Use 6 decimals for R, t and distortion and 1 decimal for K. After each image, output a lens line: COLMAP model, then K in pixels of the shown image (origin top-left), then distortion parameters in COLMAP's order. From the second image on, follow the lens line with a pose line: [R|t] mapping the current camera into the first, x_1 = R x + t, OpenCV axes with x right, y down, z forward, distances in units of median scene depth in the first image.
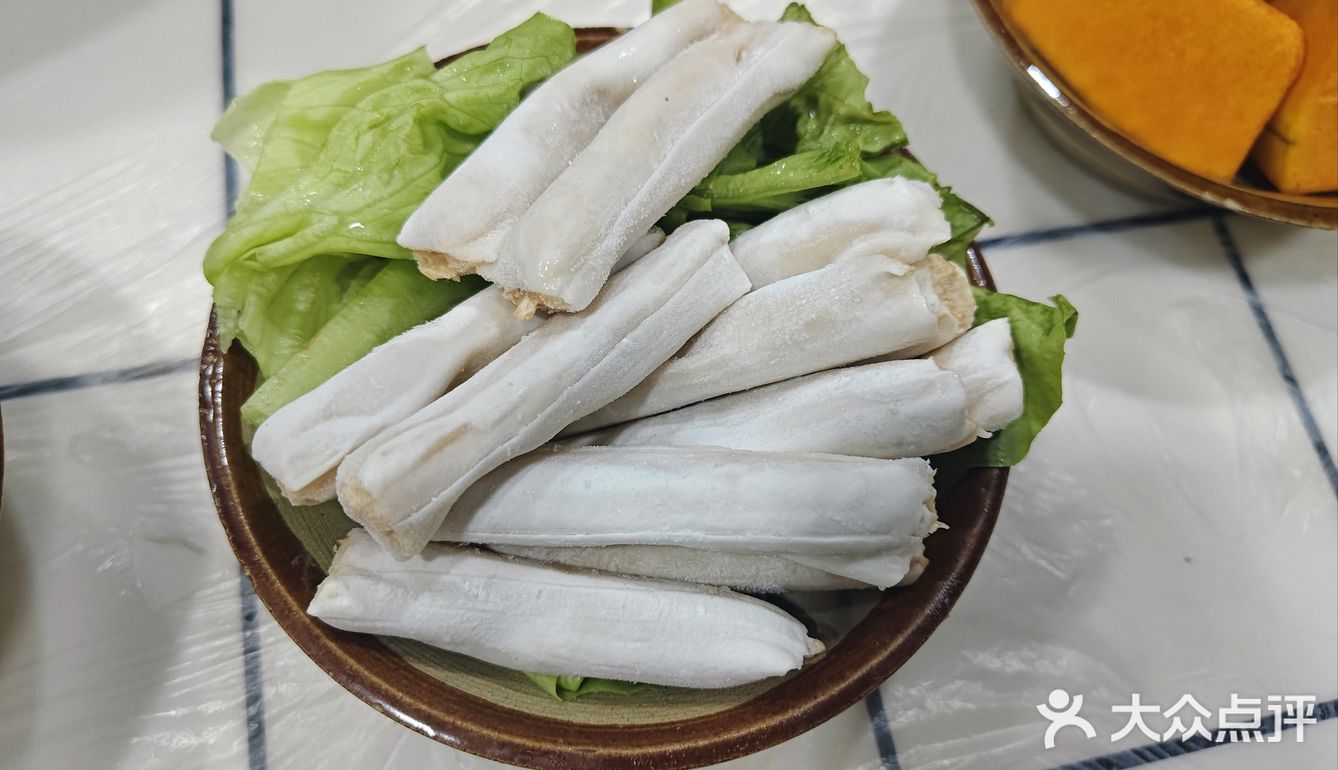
lens RADIAL K [[932.6, 0, 673.7], [0, 932.6, 381.5], [0, 0, 1]] dist [0.033569, -0.006239]
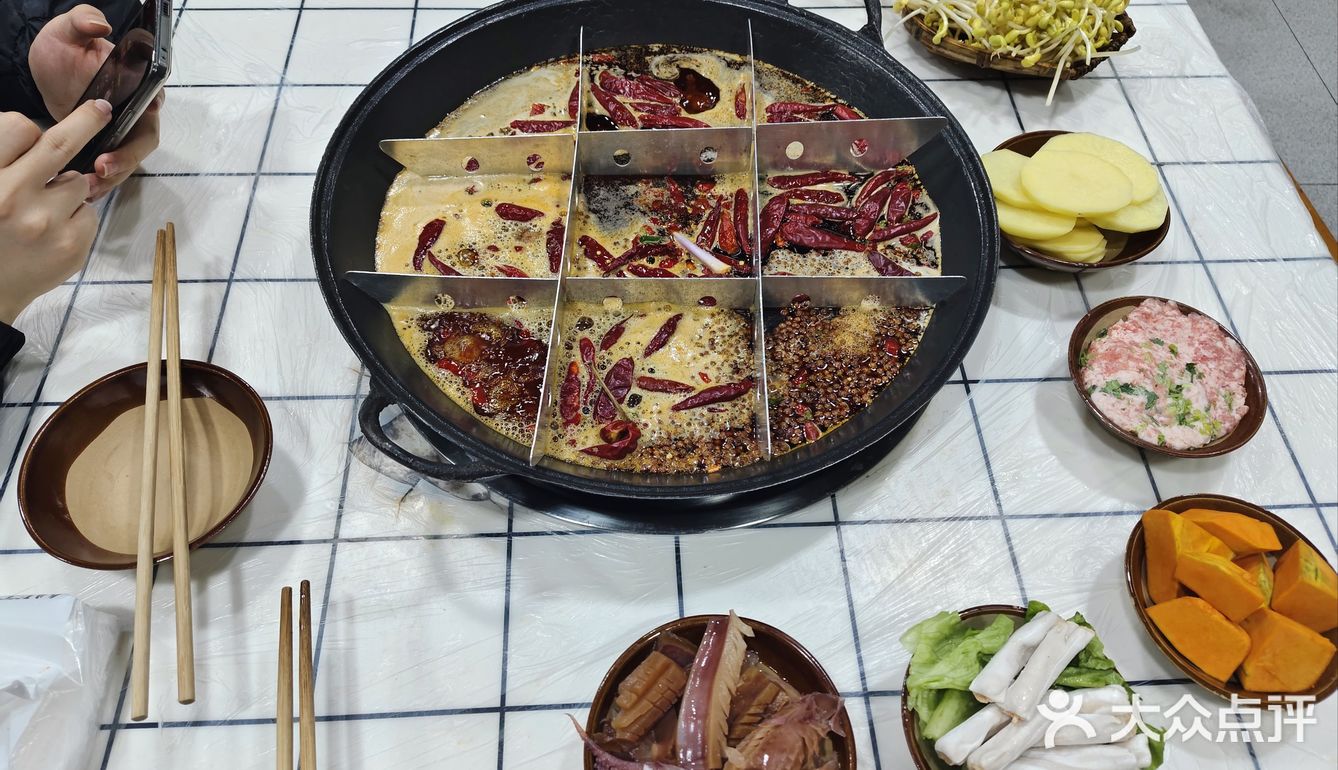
lens RADIAL K [[932.6, 0, 658.3], [0, 932.6, 381.8], [0, 0, 1]] dist [0.033569, -0.006239]
pose [[0.990029, 0.120594, -0.072796, -1.180456], [-0.131091, 0.977904, -0.162844, -0.486545], [0.051549, 0.170763, 0.983963, -2.406999]]
